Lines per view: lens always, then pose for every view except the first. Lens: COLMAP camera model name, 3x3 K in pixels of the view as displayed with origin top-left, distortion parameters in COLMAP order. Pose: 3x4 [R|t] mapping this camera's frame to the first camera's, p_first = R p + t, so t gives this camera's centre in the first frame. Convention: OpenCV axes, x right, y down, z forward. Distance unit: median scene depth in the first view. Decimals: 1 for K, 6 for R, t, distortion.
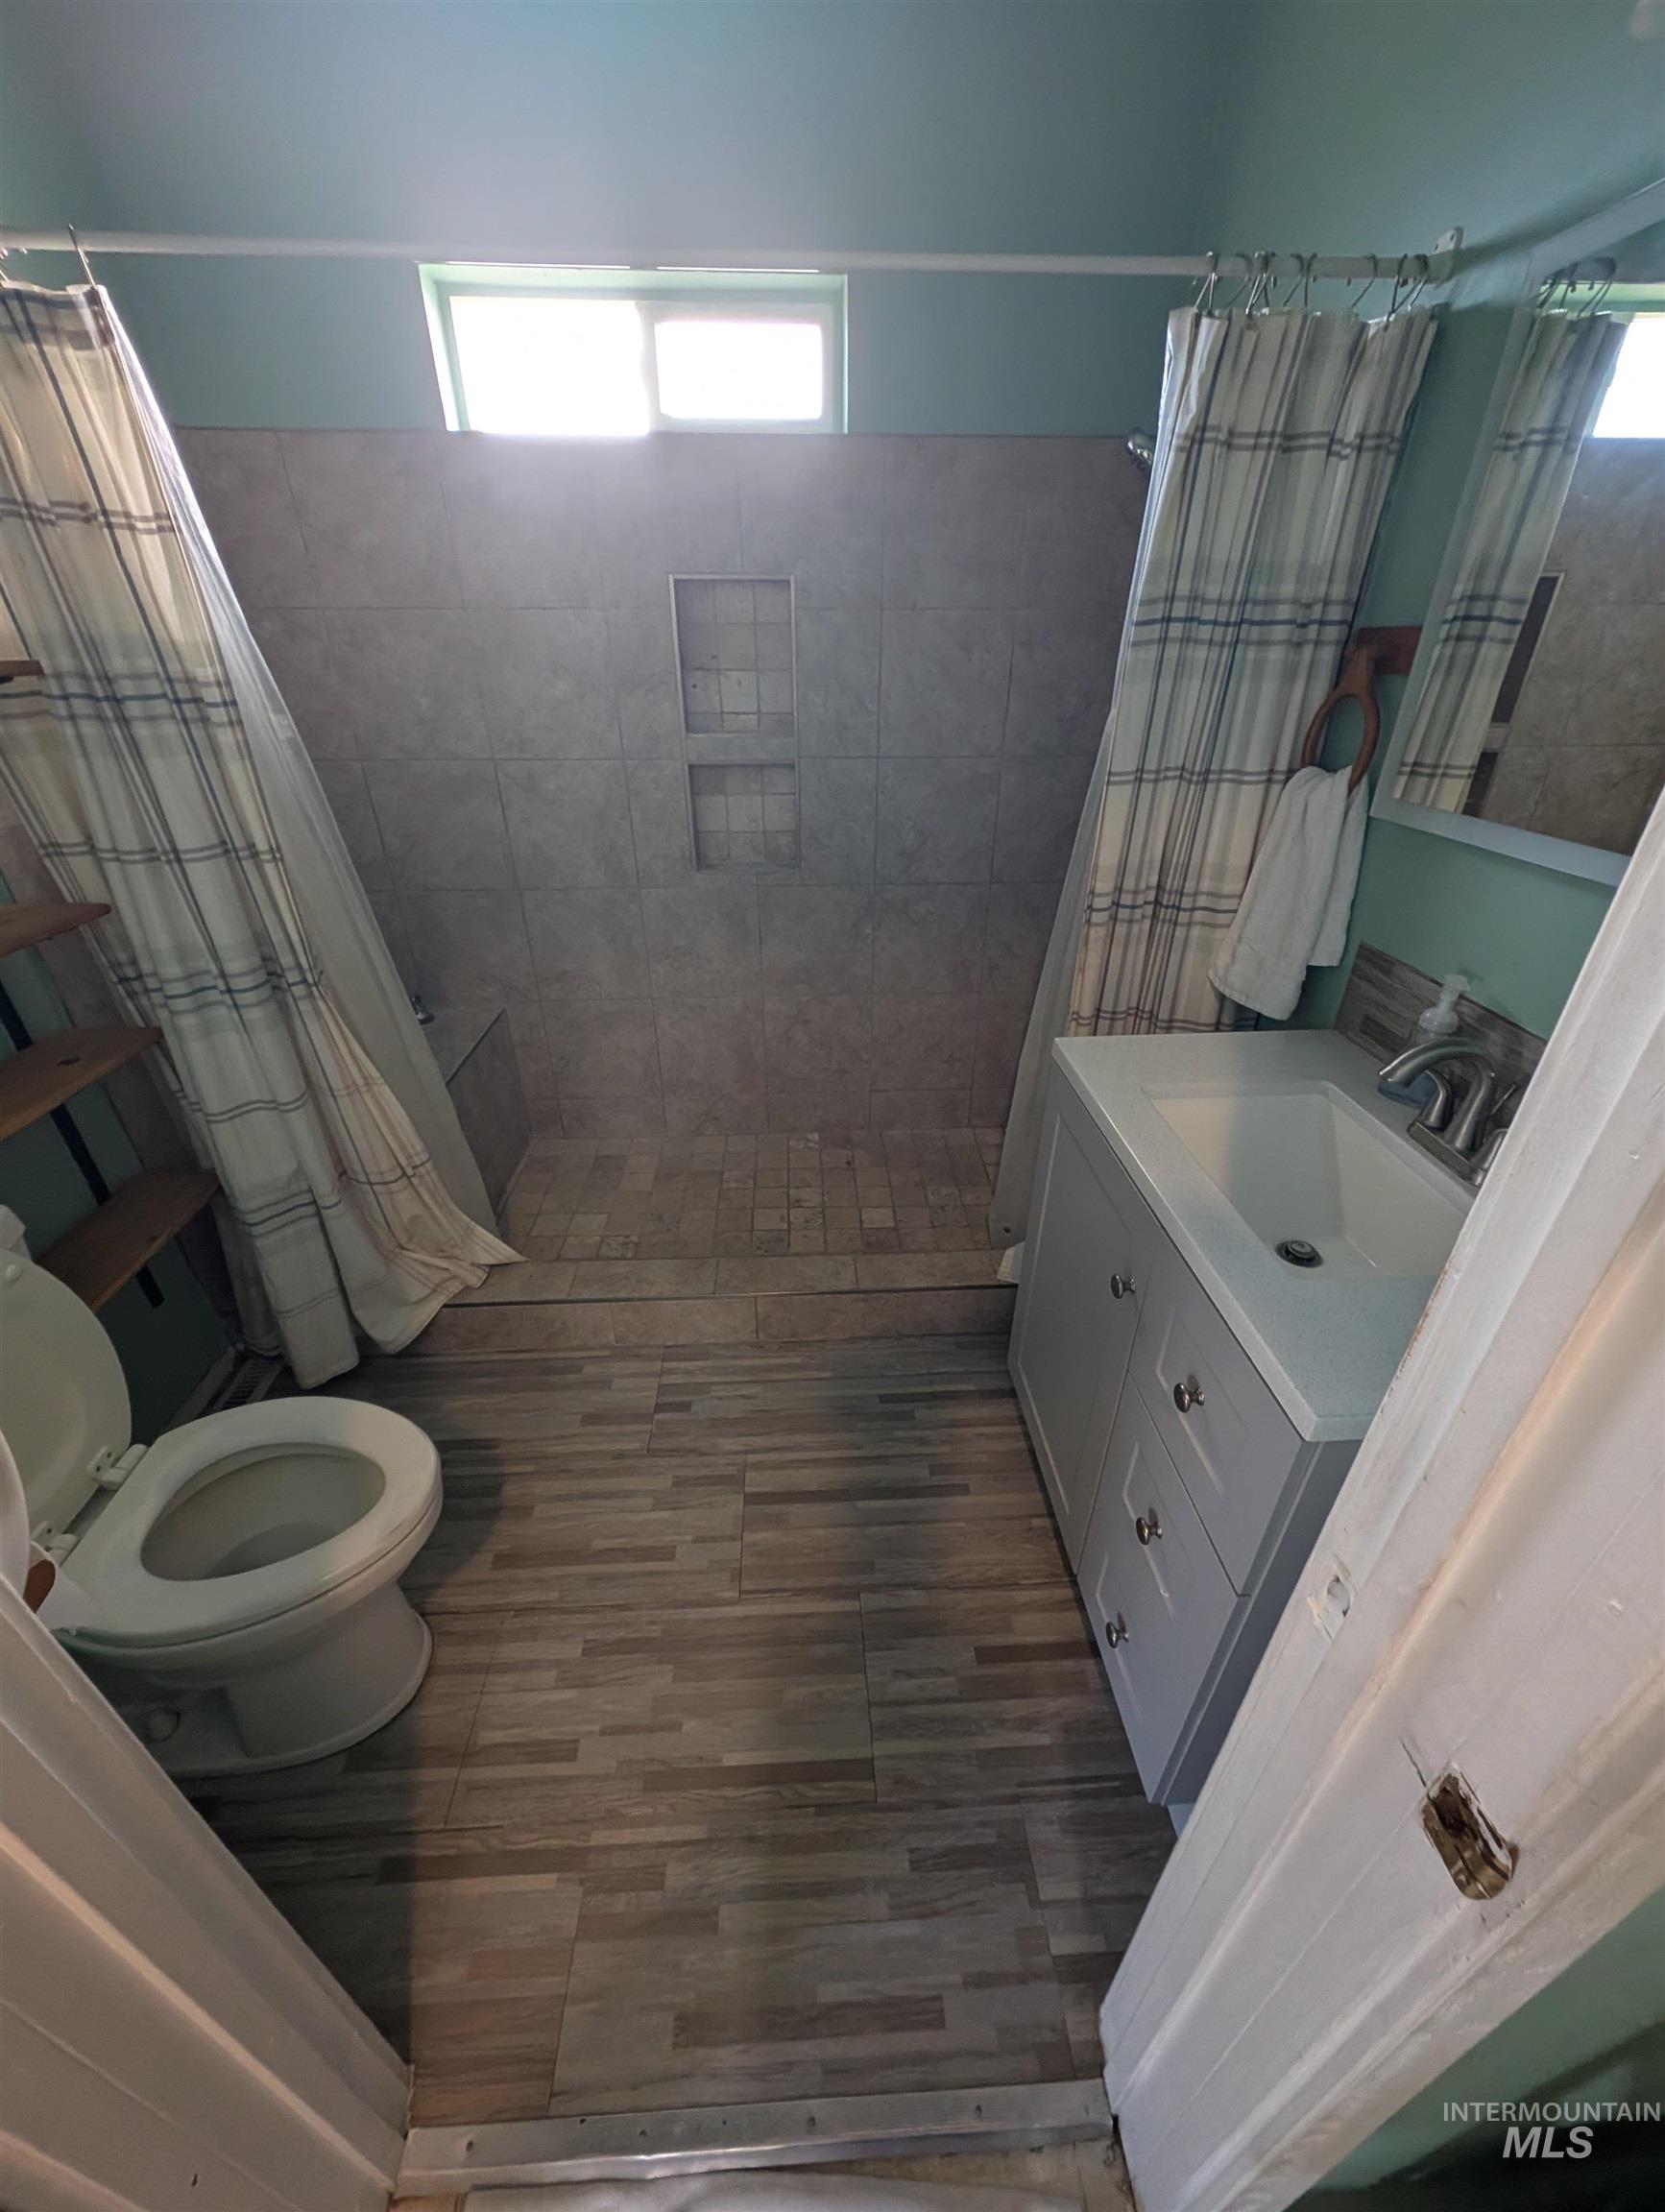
lens RADIAL K [[823.8, 0, 833.0], [0, 823.8, 1118.6], [0, 0, 1]] dist [-0.000857, -0.004340]
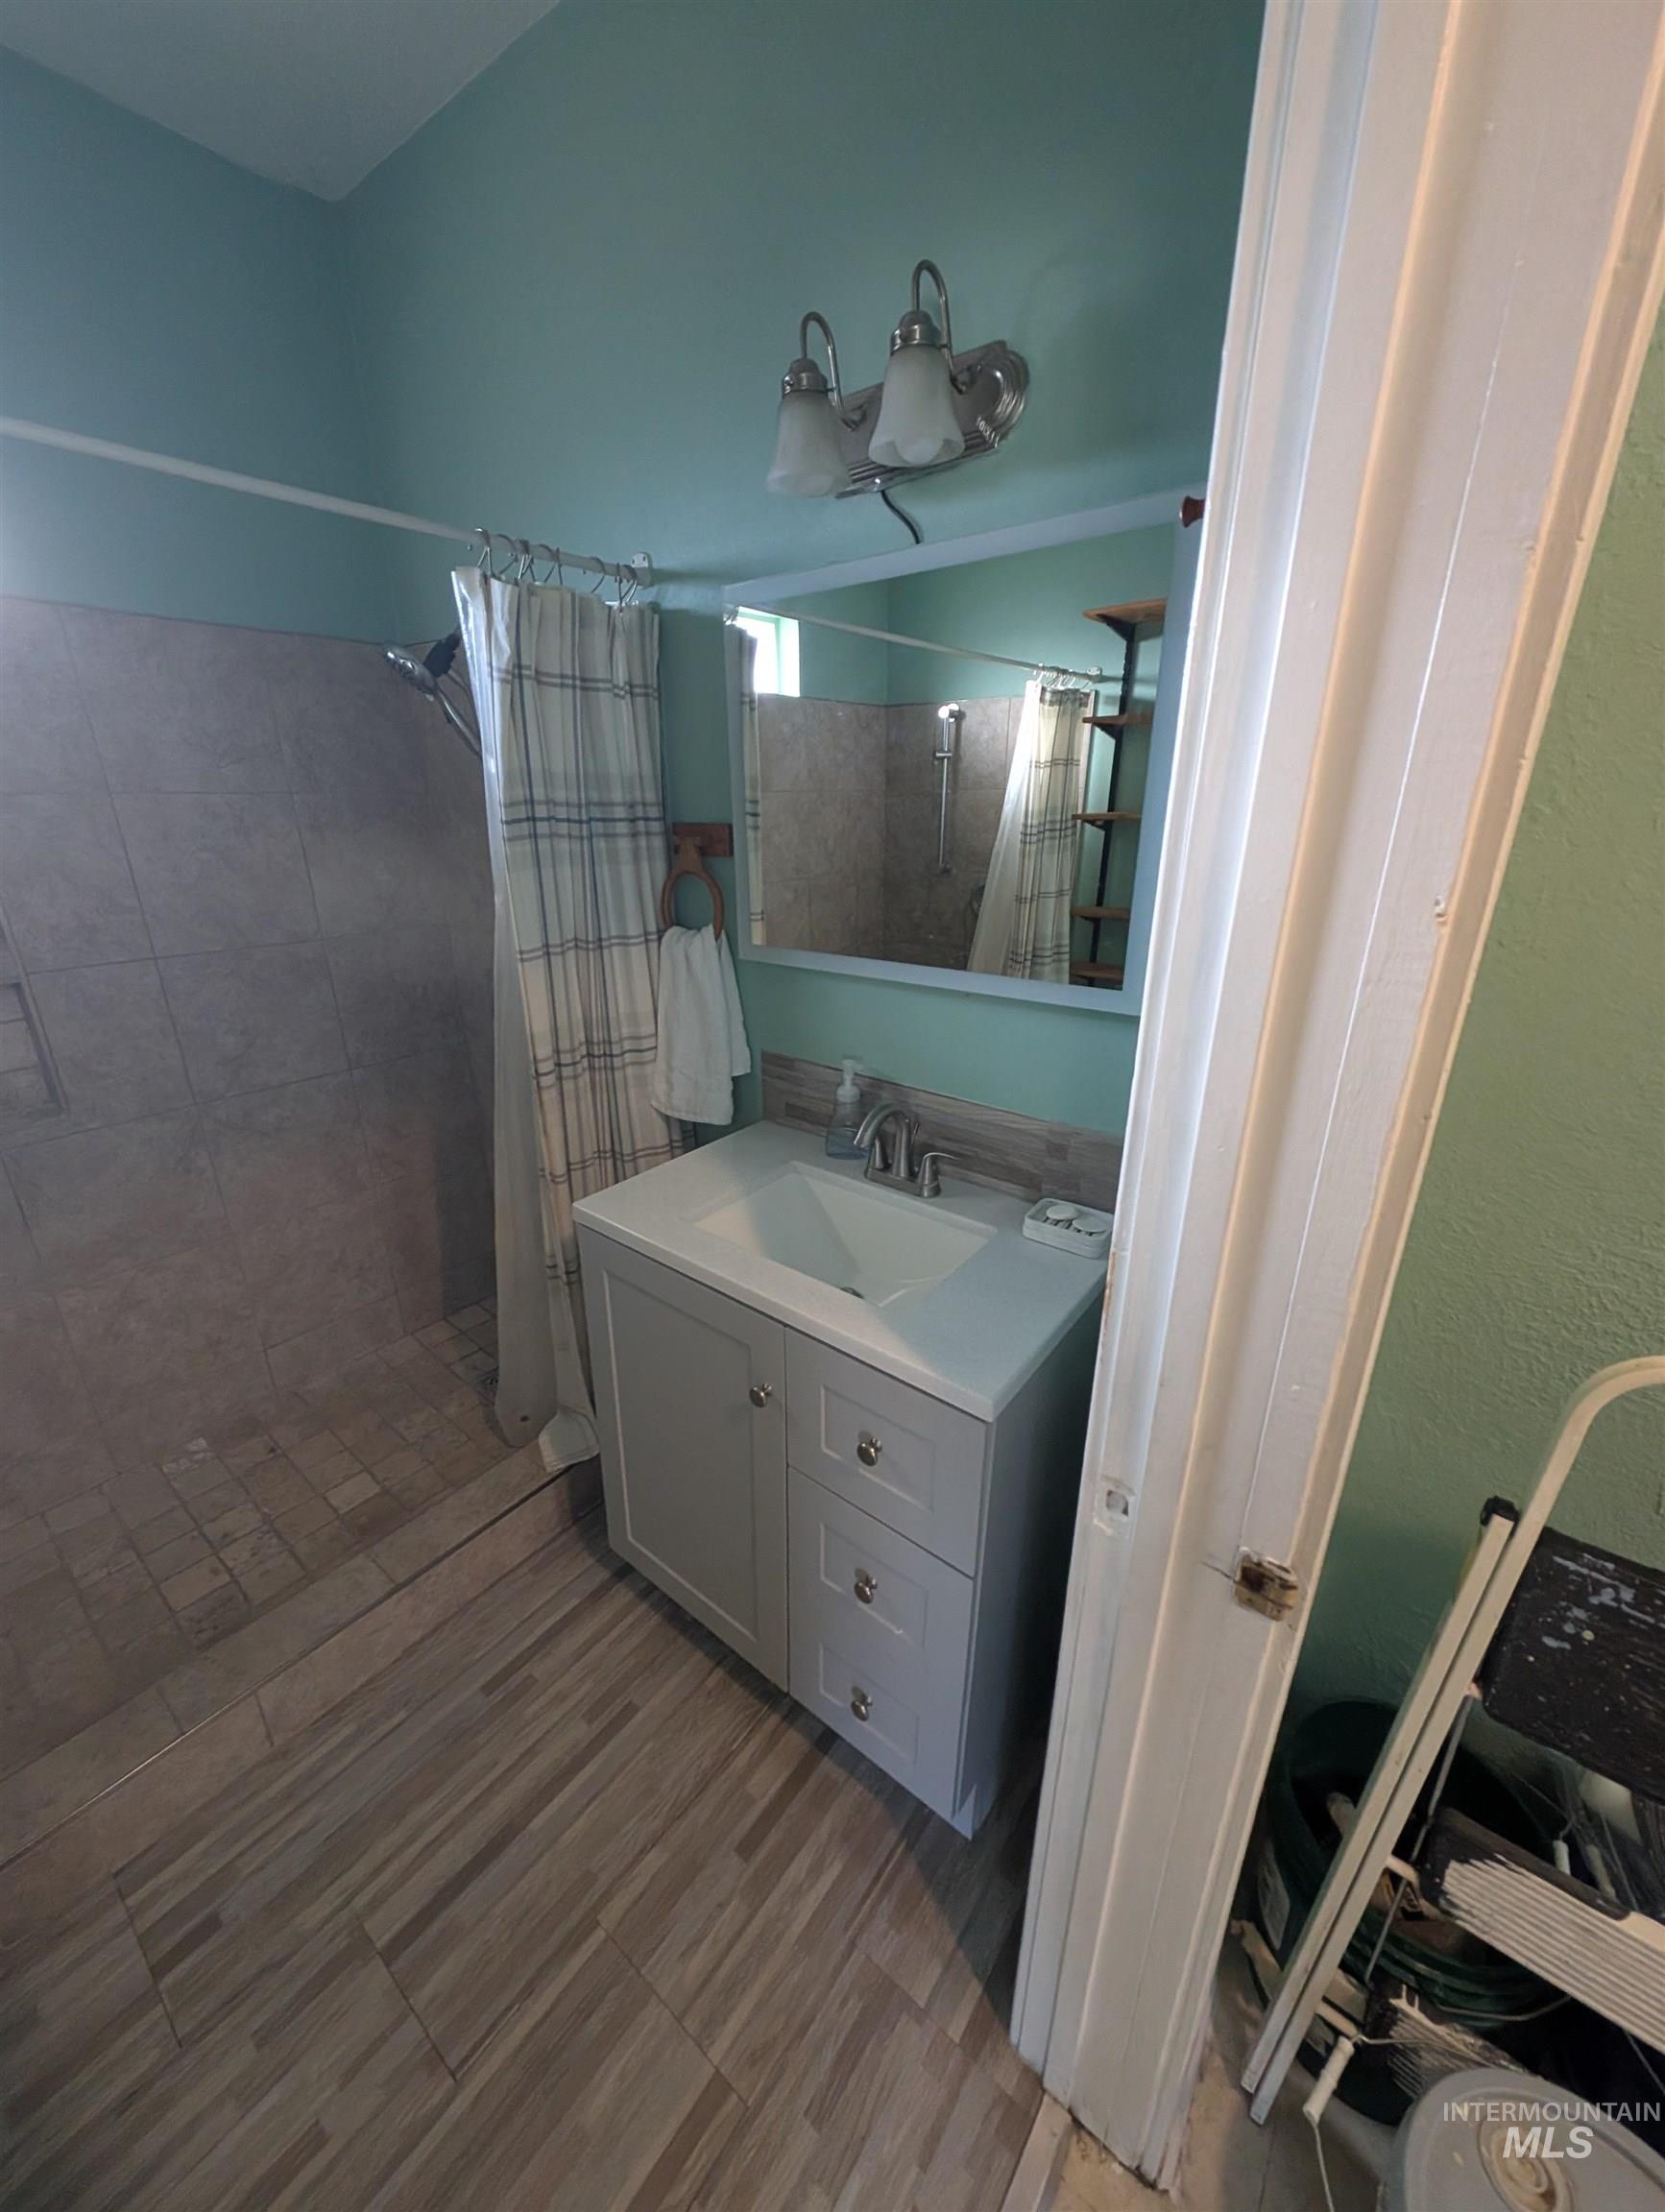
lens RADIAL K [[823.8, 0, 837.5], [0, 823.8, 1098.3], [0, 0, 1]] dist [-0.000857, -0.004340]
pose [[0.649037, -0.255406, 0.716602, -0.210668], [0.375212, 0.926890, -0.009480, -0.090558], [-0.661791, 0.275031, 0.697417, 0.057941]]
